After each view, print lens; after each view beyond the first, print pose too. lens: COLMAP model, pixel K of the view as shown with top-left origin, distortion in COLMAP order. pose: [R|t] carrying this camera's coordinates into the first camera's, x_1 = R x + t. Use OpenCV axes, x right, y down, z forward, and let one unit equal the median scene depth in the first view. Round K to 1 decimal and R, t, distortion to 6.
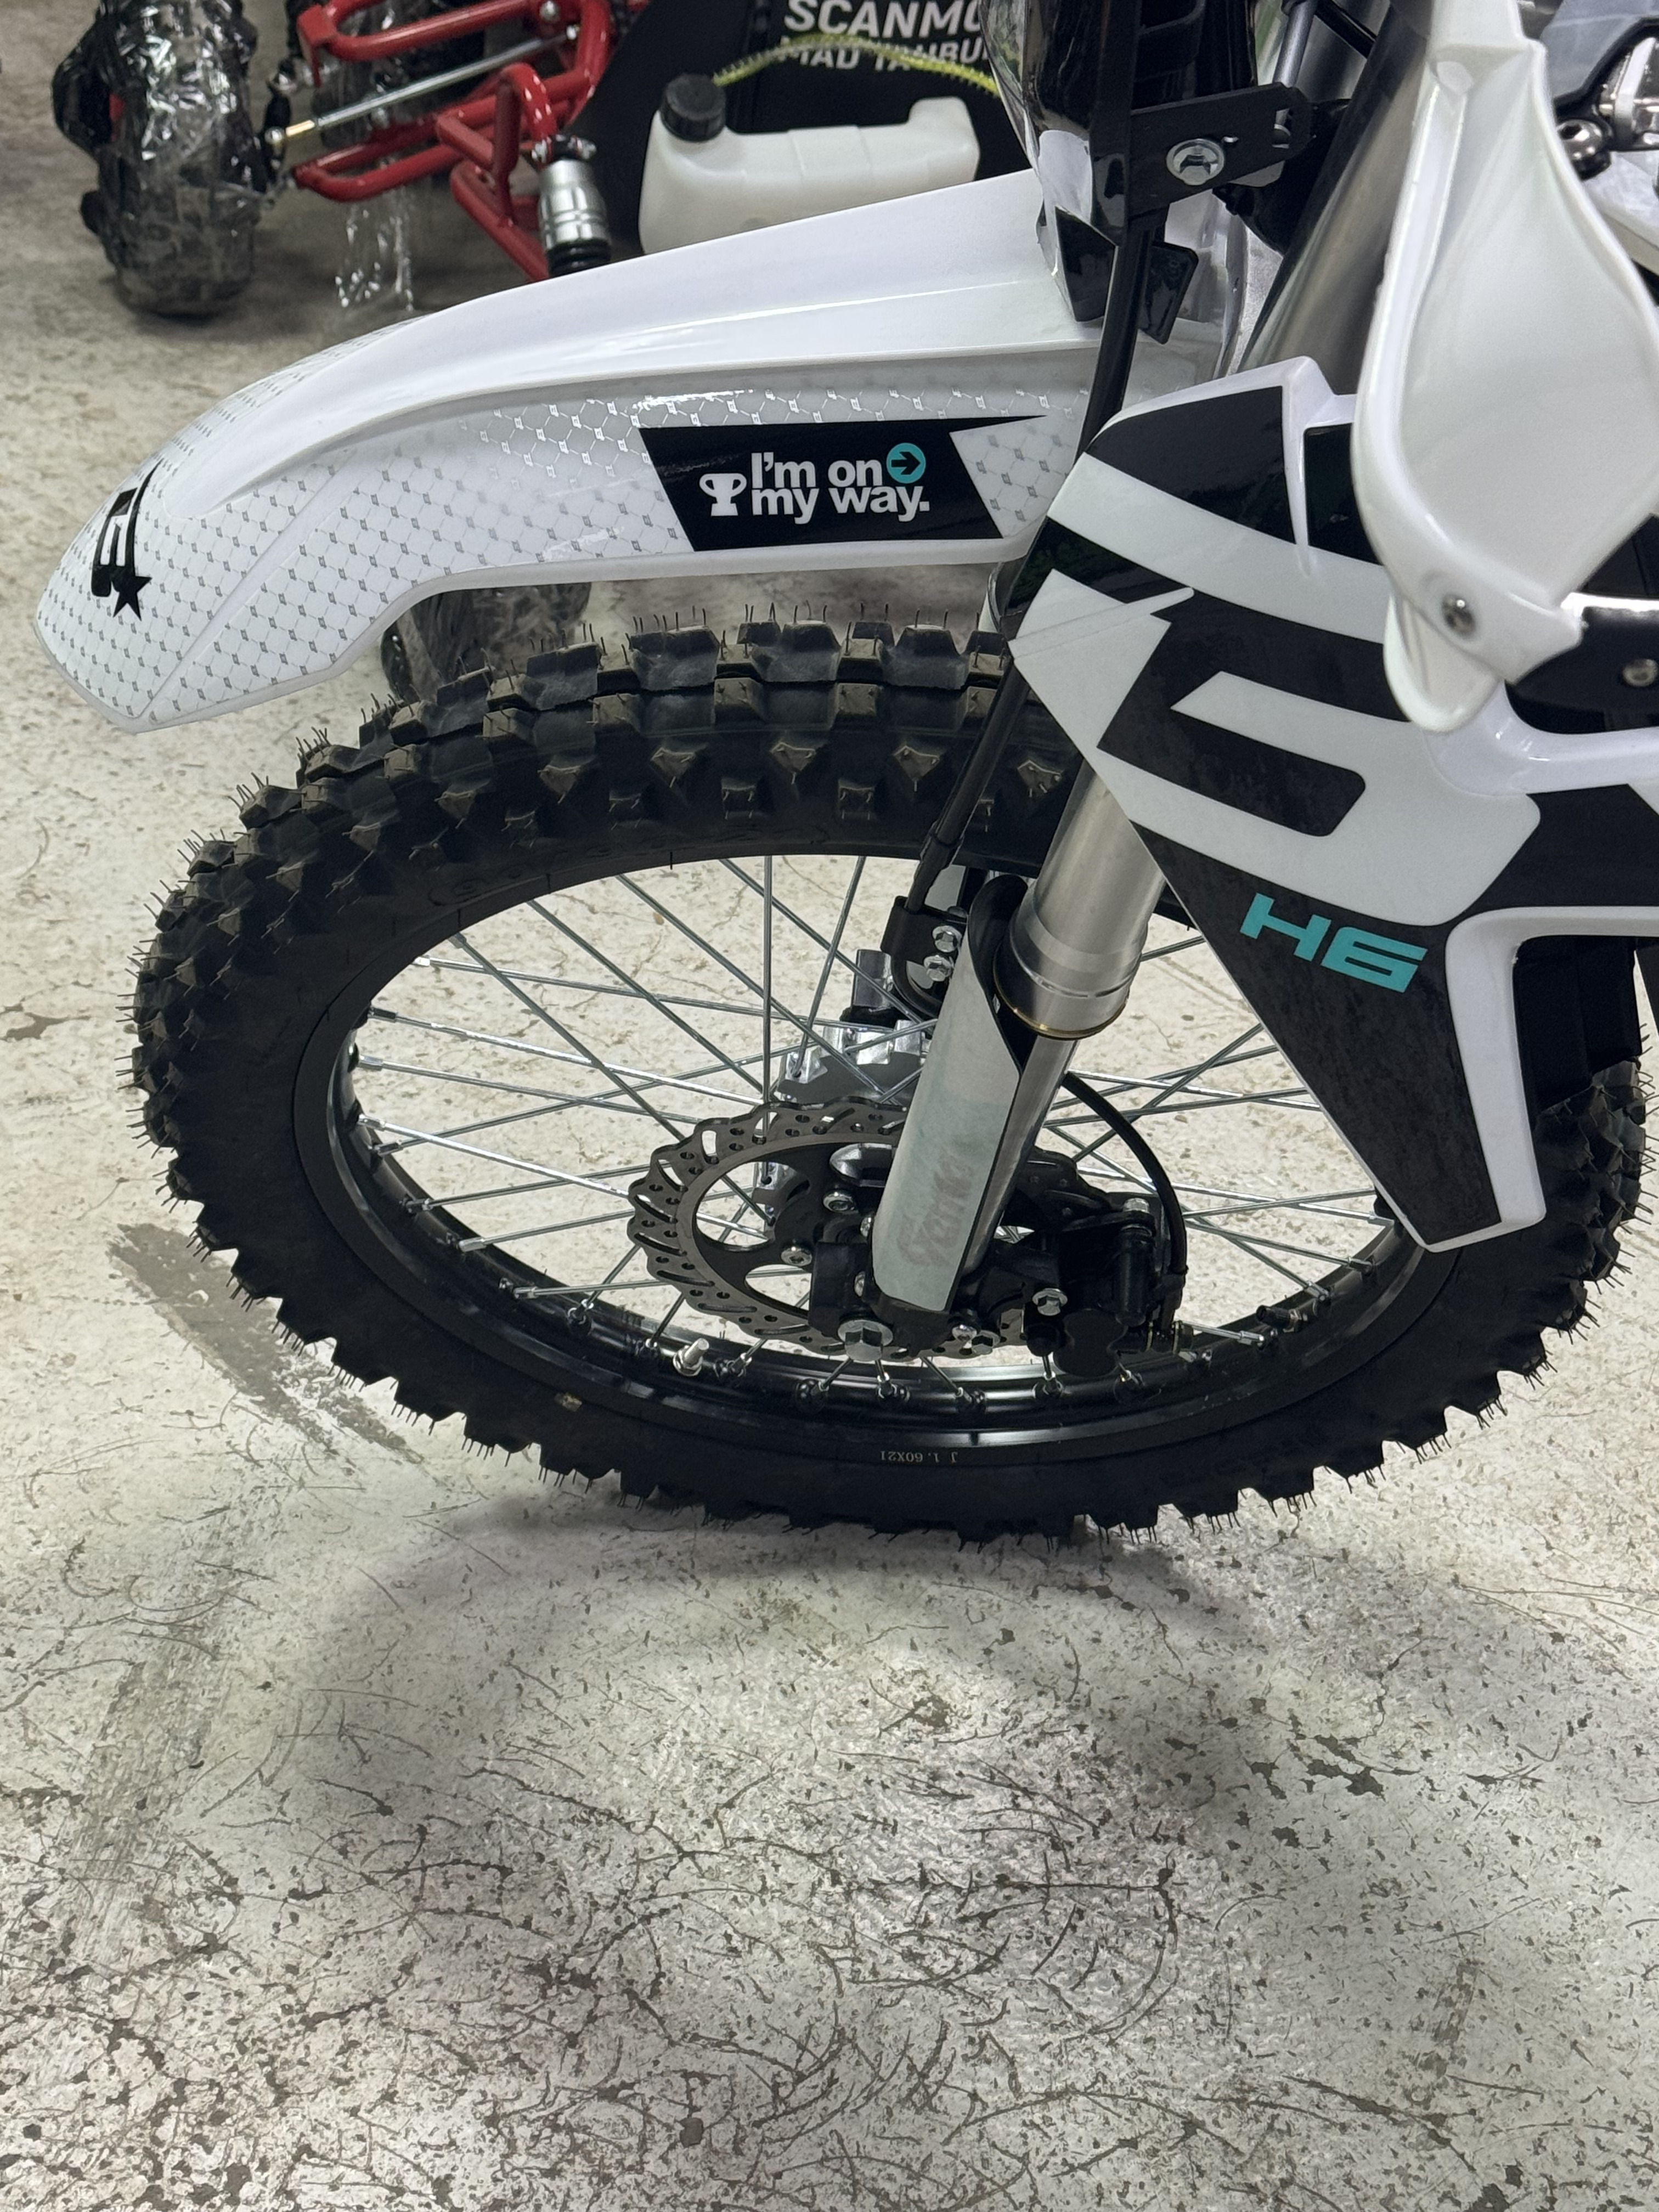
lens RADIAL K [[3848.3, 0, 824.3], [0, 3848.3, 1111.6], [0, 0, 1]] dist [0.097350, 0.000000]
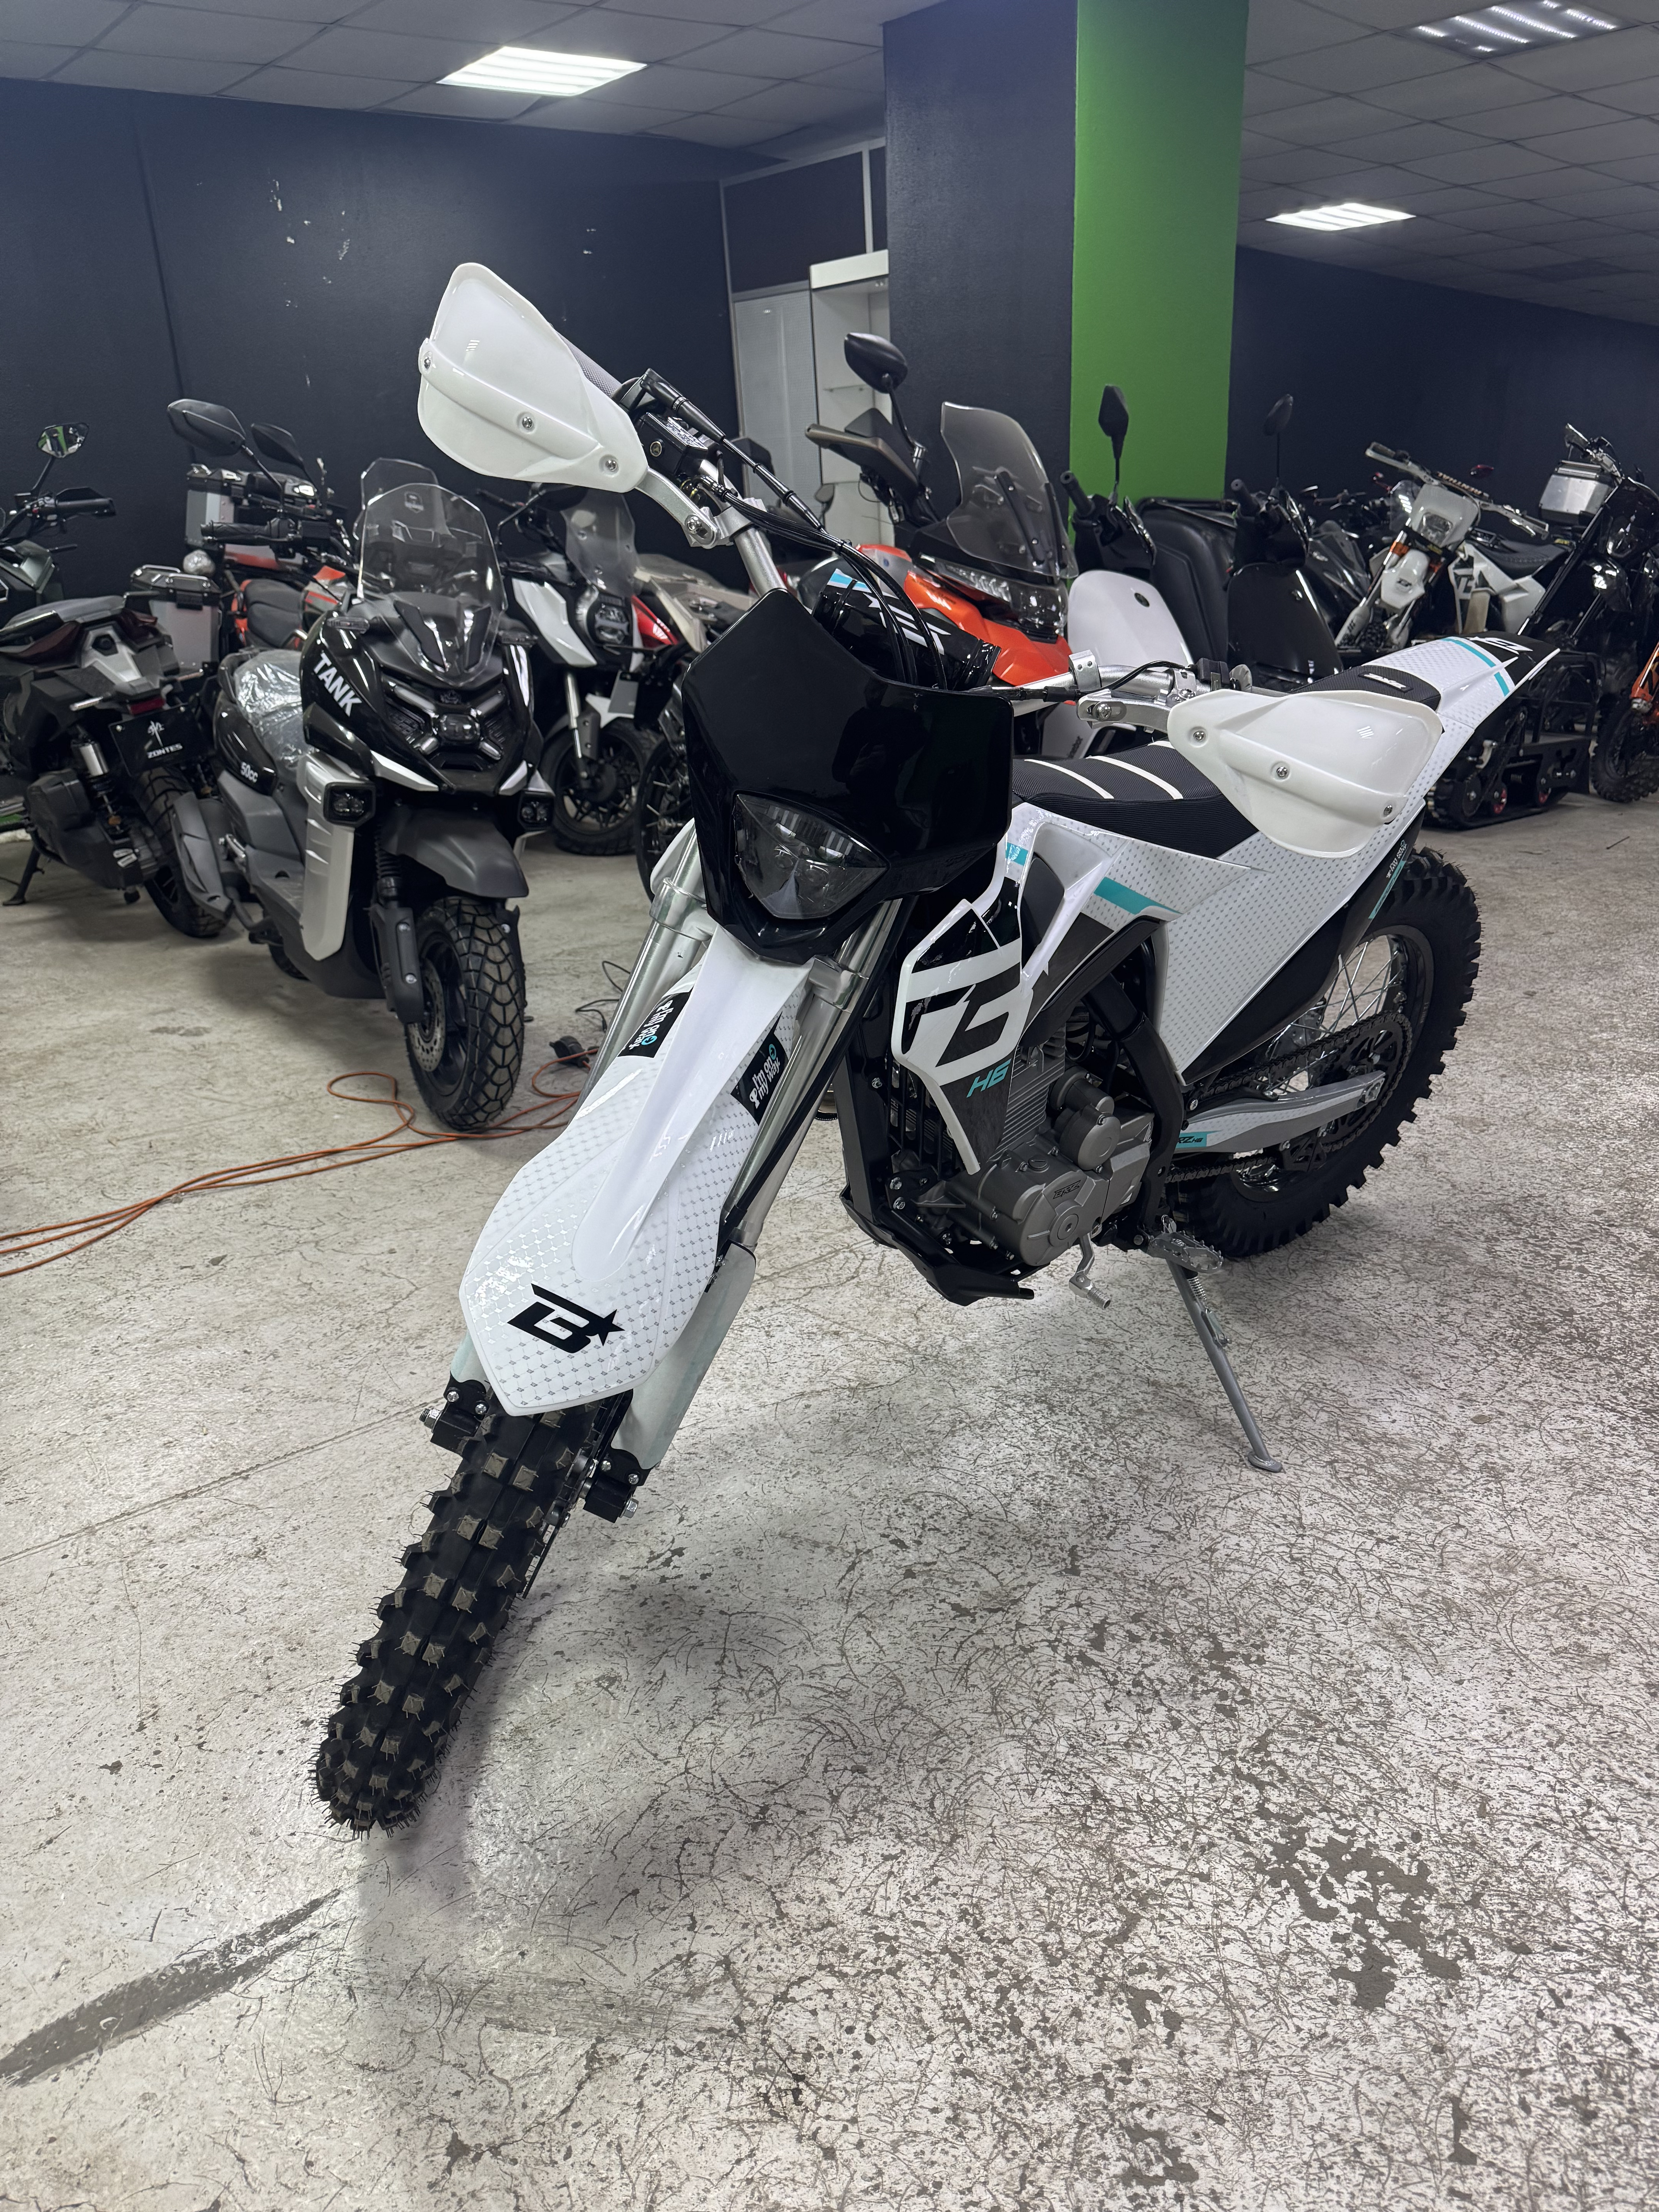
lens RADIAL K [[1650.7, 0, 839.9], [0, 1650.7, 1097.7], [0, 0, 1]] dist [0.010377, -0.012113]
pose [[0.047280, -0.418296, 0.907080, -0.762835], [0.538883, 0.775292, 0.329434, -0.378089], [-0.841053, 0.473234, 0.262068, 0.565096]]
